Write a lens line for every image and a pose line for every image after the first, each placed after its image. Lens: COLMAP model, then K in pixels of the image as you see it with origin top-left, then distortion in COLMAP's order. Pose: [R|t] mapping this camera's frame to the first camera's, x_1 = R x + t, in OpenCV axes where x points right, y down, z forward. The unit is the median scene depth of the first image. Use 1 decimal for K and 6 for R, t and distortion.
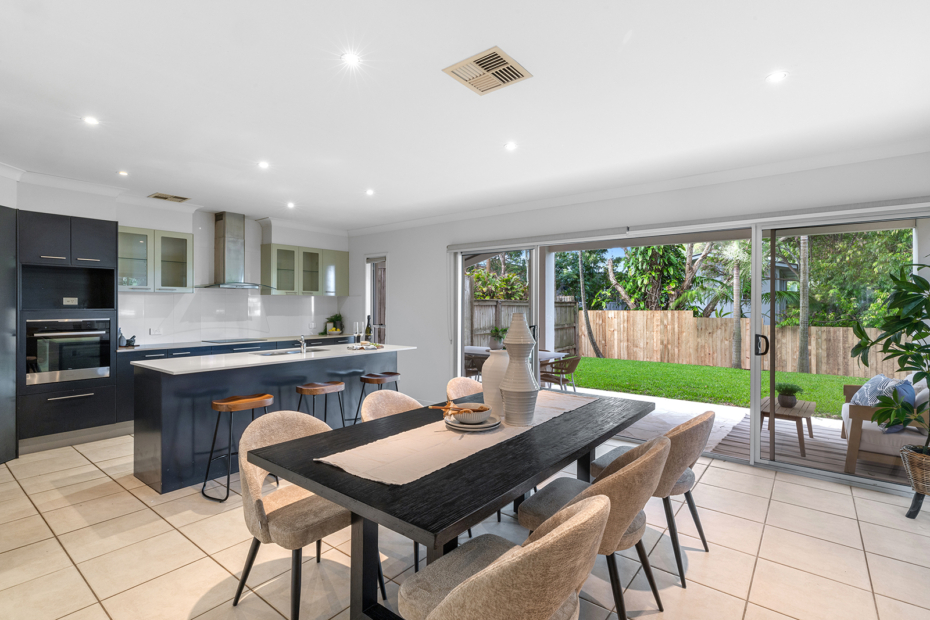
lens RADIAL K [[434.5, 0, 473.6], [0, 434.5, 309.9], [0, 0, 1]] dist [-0.014500, -0.000002]
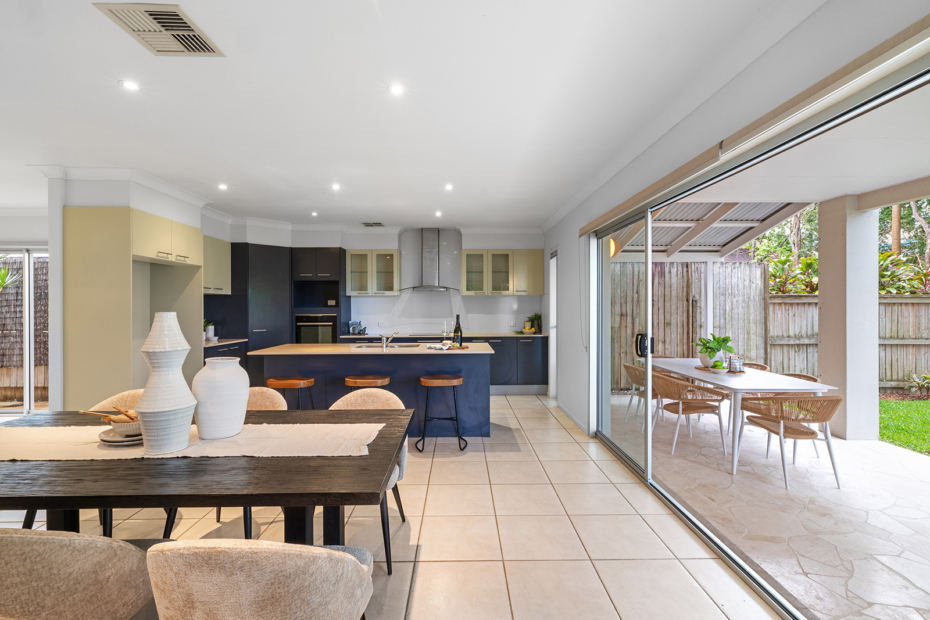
lens RADIAL K [[404.2, 0, 468.2], [0, 404.2, 308.3], [0, 0, 1]] dist [-0.002385, 0.001029]
pose [[0.626537, 0.002234, -0.779389, 0.467846], [-0.003342, 0.999994, 0.000180, -0.001895], [0.779385, 0.002492, 0.626541, 0.454032]]
